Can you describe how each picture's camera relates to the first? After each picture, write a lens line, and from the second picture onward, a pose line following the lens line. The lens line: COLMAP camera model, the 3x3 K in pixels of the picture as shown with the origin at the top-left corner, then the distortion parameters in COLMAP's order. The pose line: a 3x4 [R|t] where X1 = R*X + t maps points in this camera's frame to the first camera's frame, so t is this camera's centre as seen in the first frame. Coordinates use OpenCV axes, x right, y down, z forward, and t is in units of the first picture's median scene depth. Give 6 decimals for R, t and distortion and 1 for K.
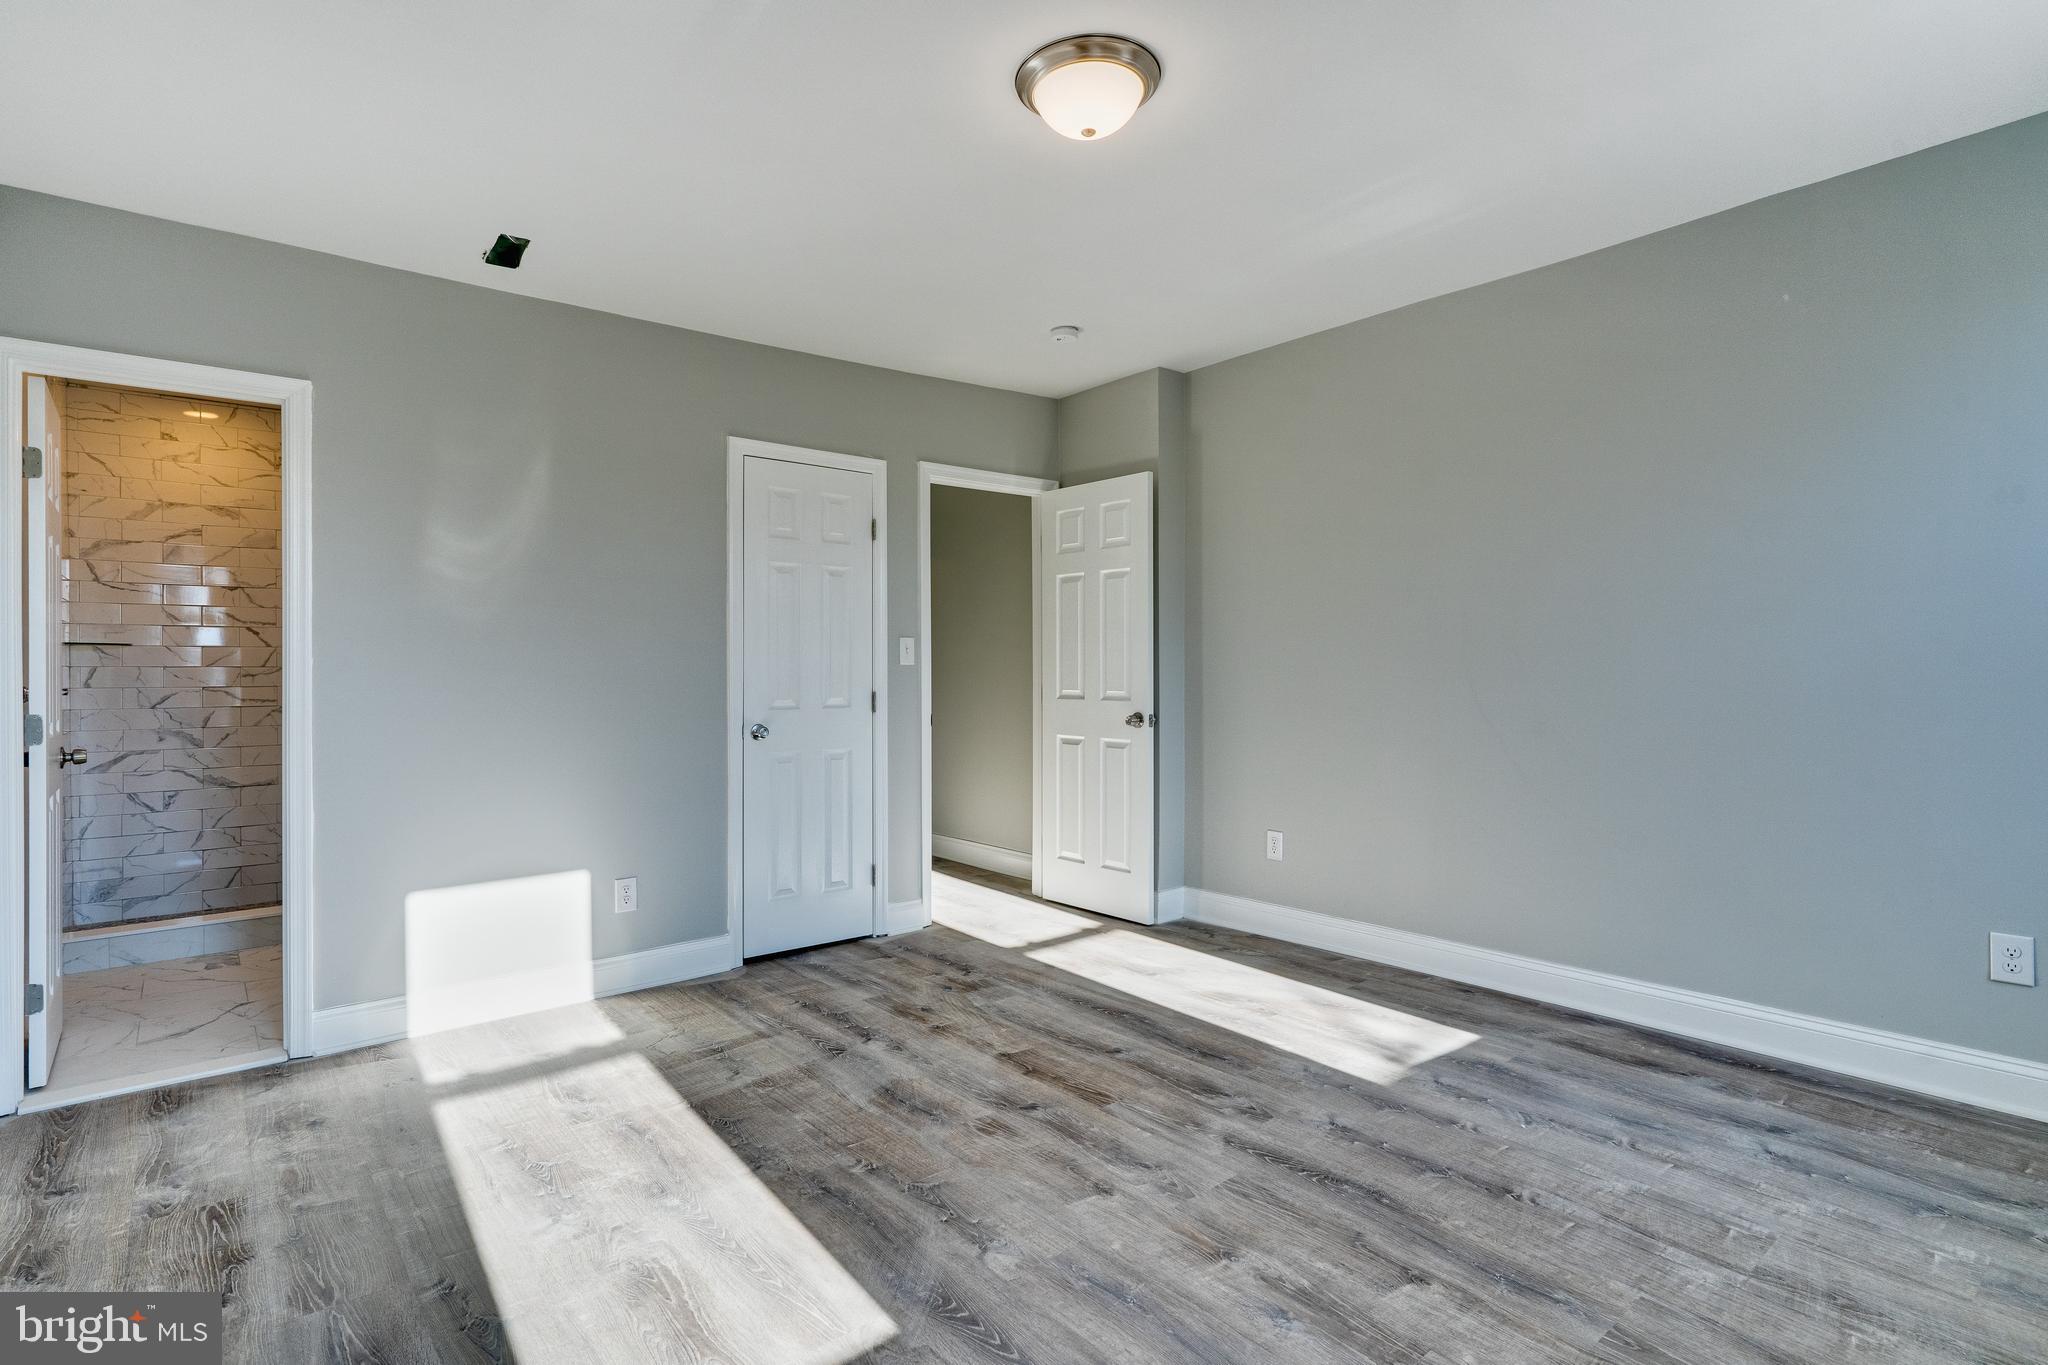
lens RADIAL K [[997.9, 0, 981.6], [0, 997.9, 672.1], [0, 0, 1]] dist [-0.005244, -0.000751]
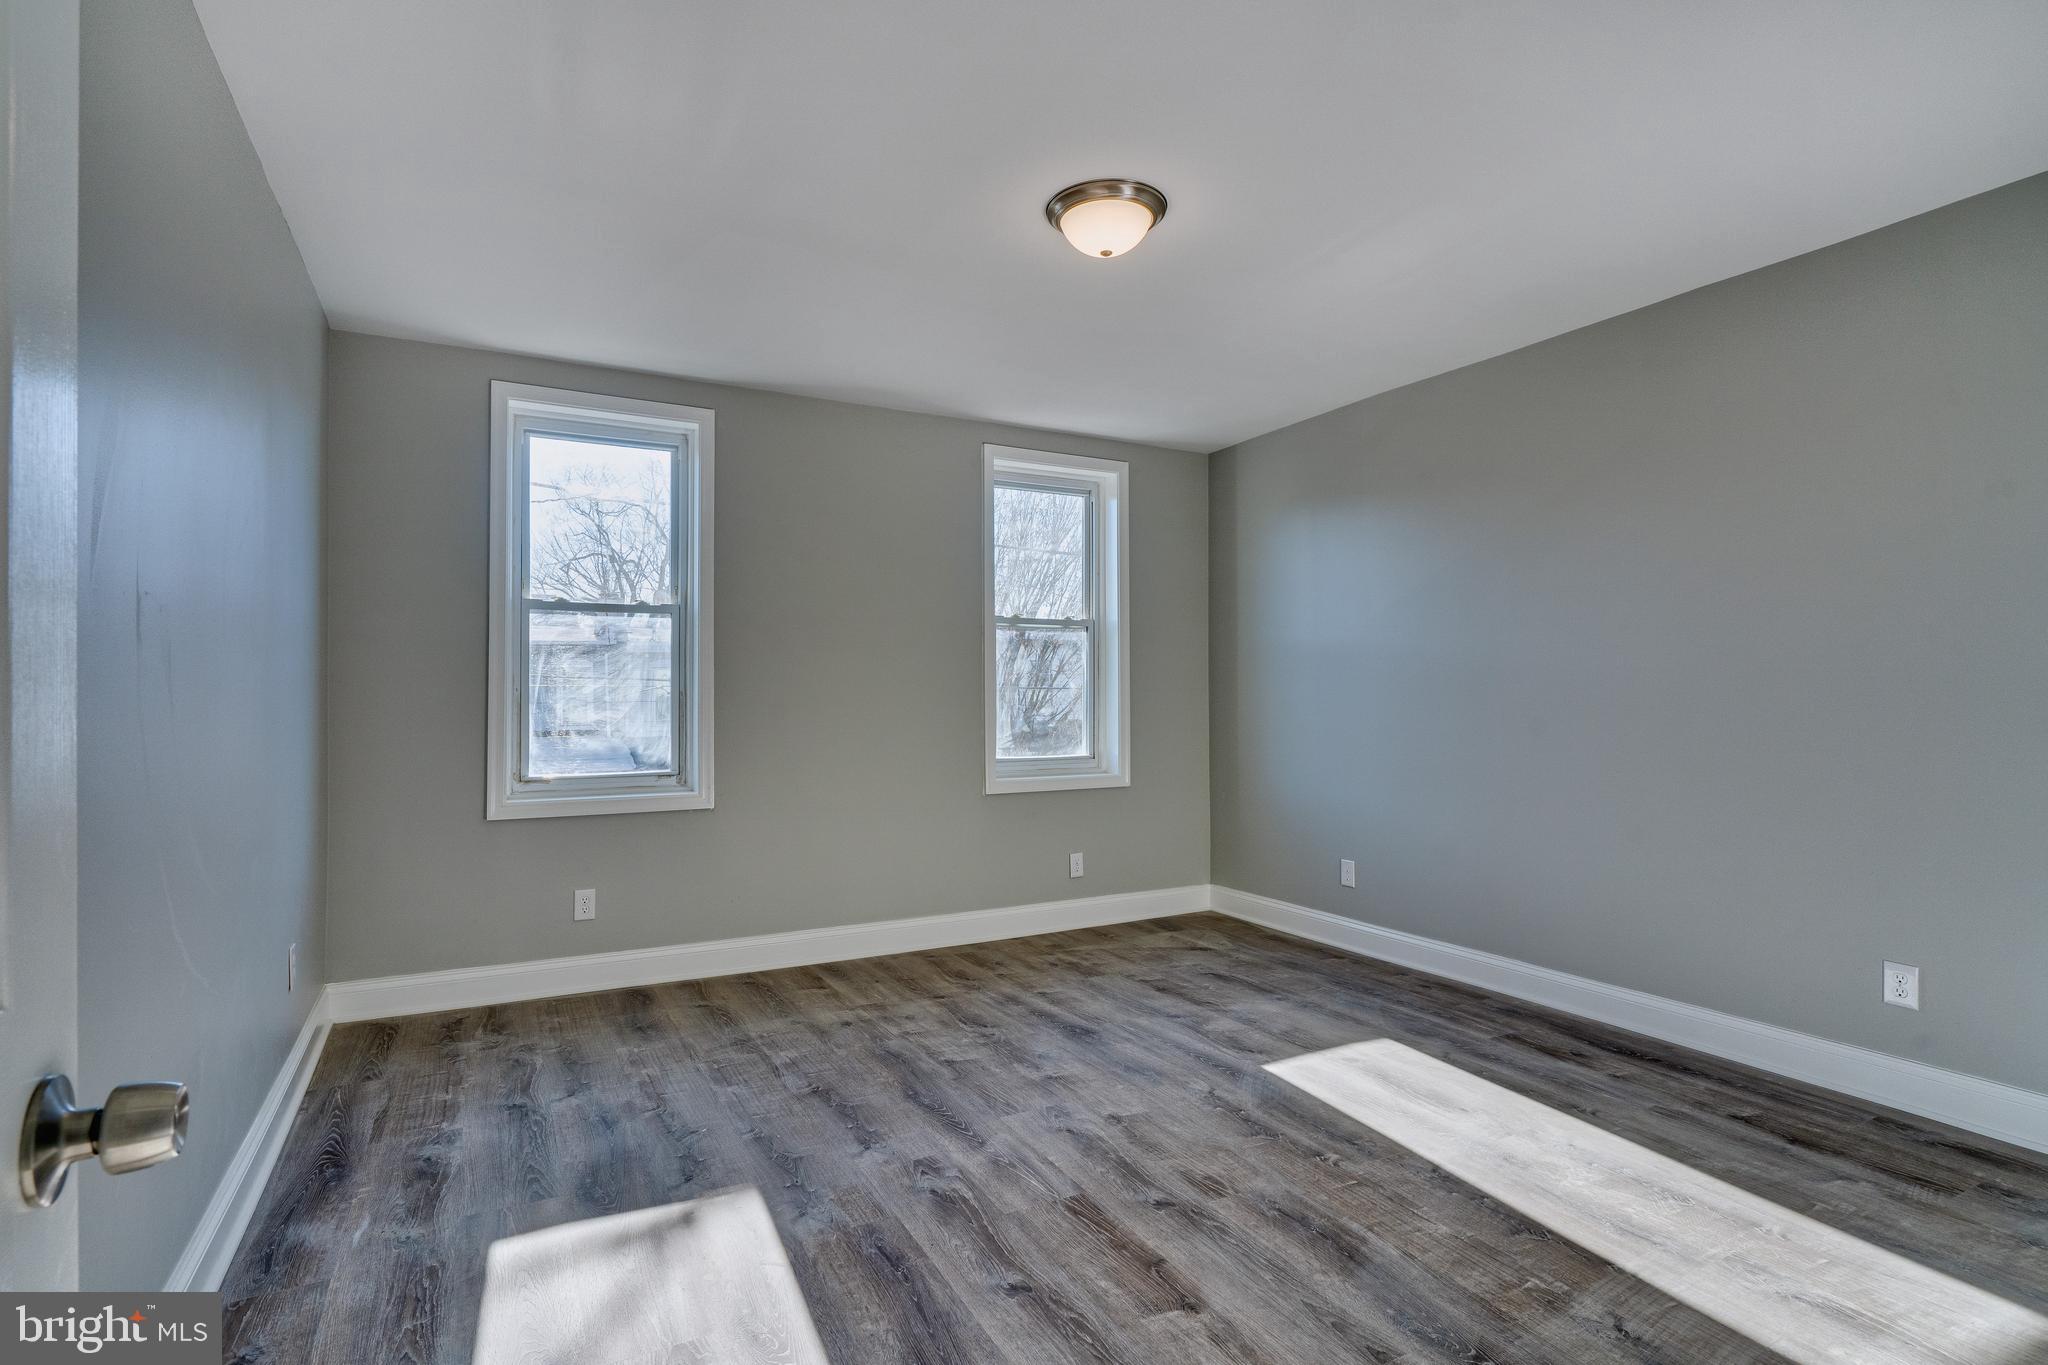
lens RADIAL K [[1023.5, 0, 1020.3], [0, 1023.5, 679.7], [0, 0, 1]] dist [-0.000360, 0.000097]
pose [[-0.987160, 0.019159, 0.158578, 0.019399], [0.017339, 0.999767, -0.012856, -0.008250], [-0.158788, -0.009941, -0.987263, 1.714315]]
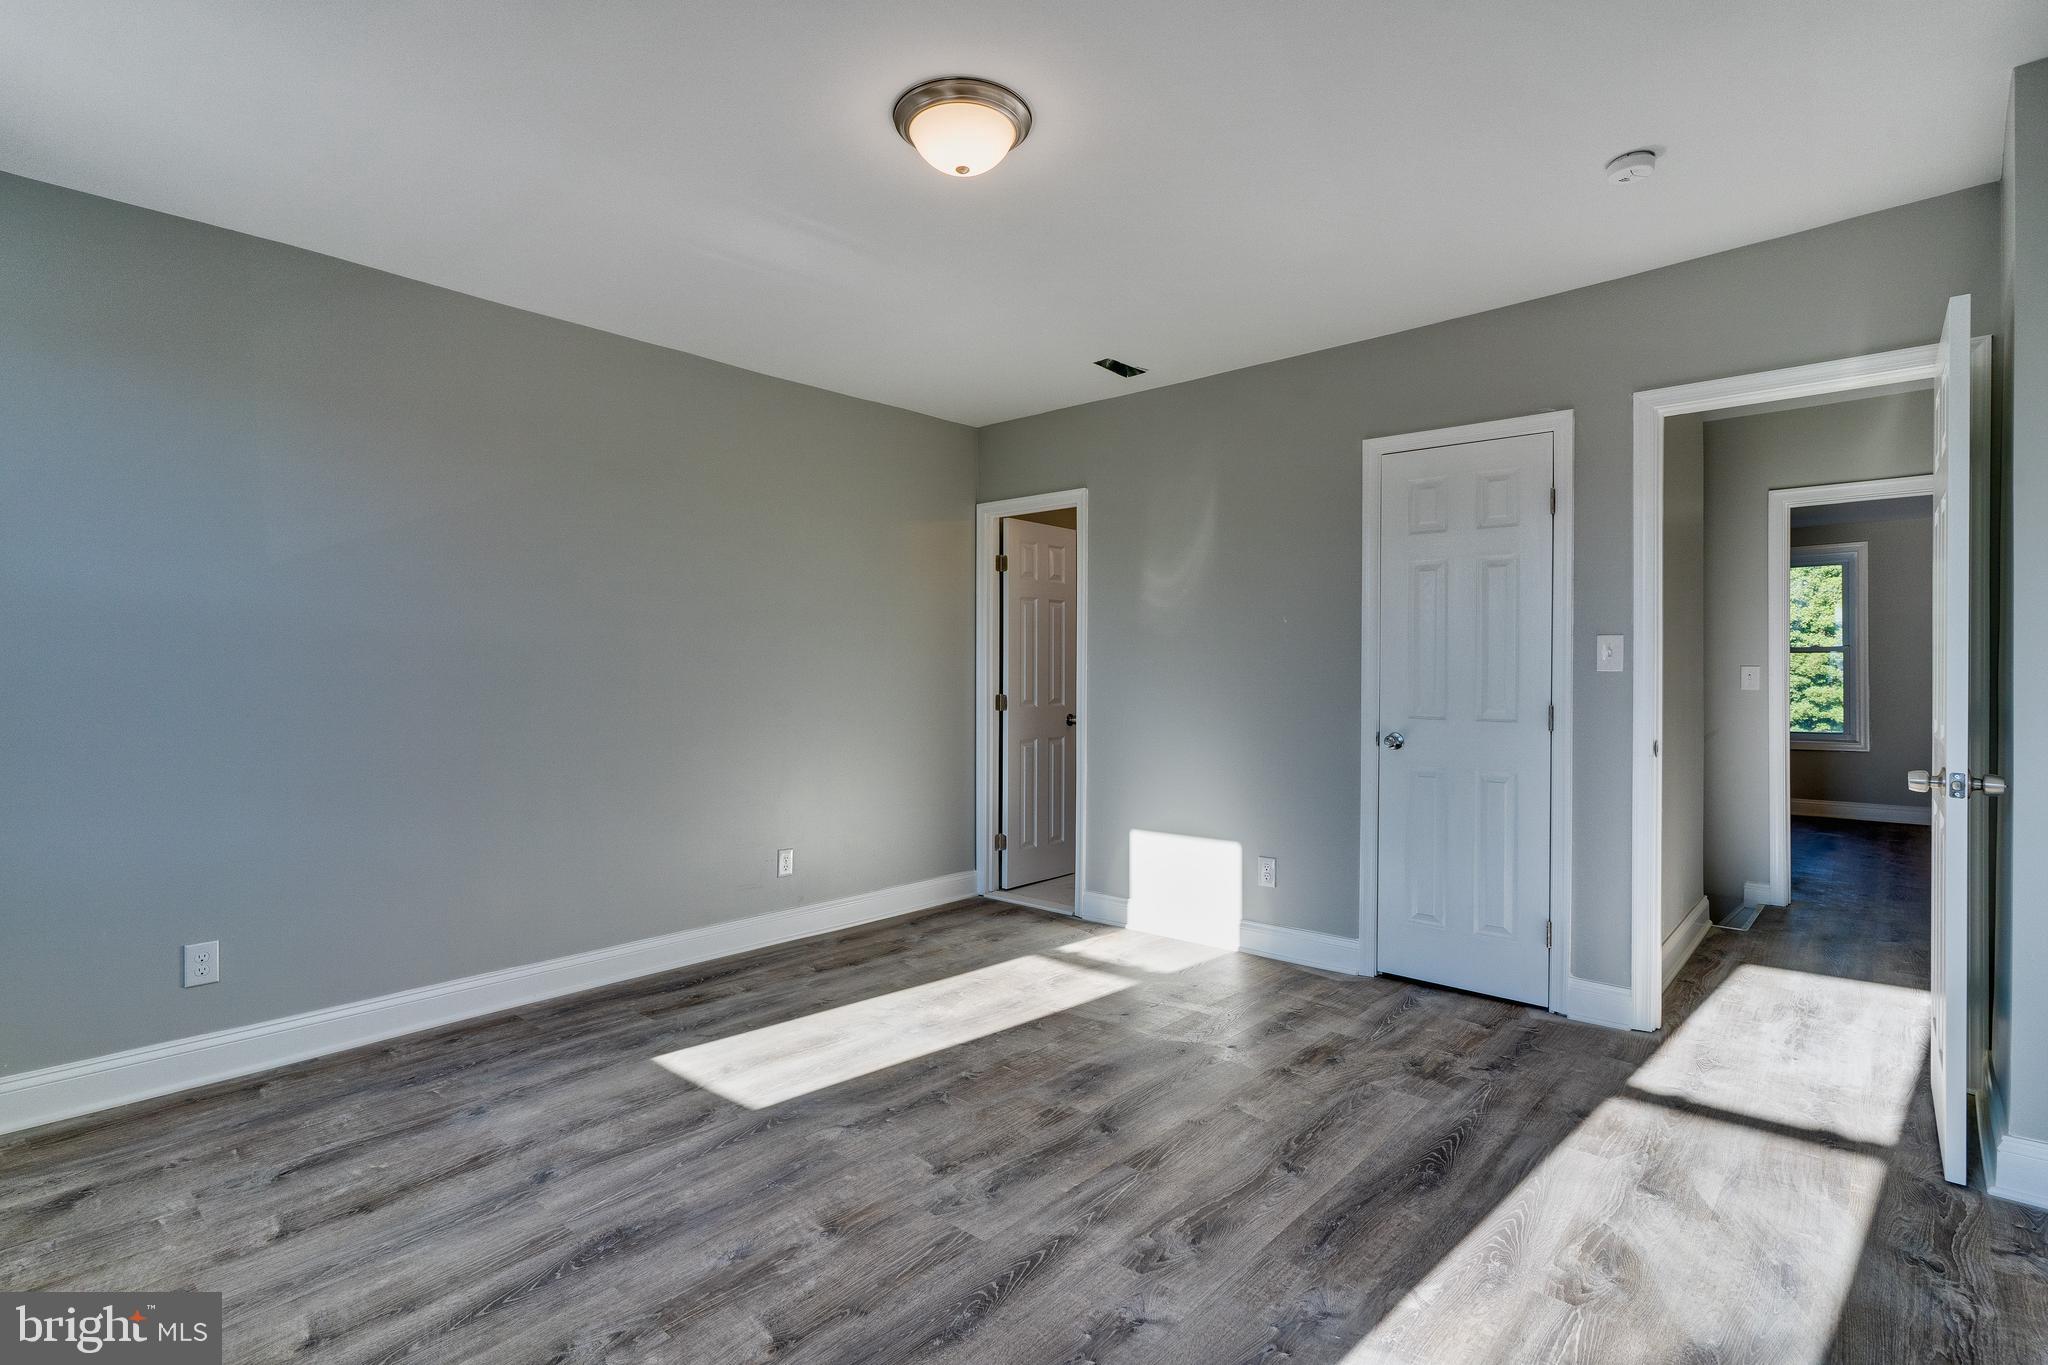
lens RADIAL K [[961.2, 0, 1024.0], [0, 961.2, 682.5], [0, 0, 1]] dist [0.002693, 0.000335]
pose [[0.188845, 0.019616, -0.981811, 0.860002], [-0.003128, 0.999807, 0.019373, -0.018175], [0.982002, -0.000587, 0.188870, 0.669434]]
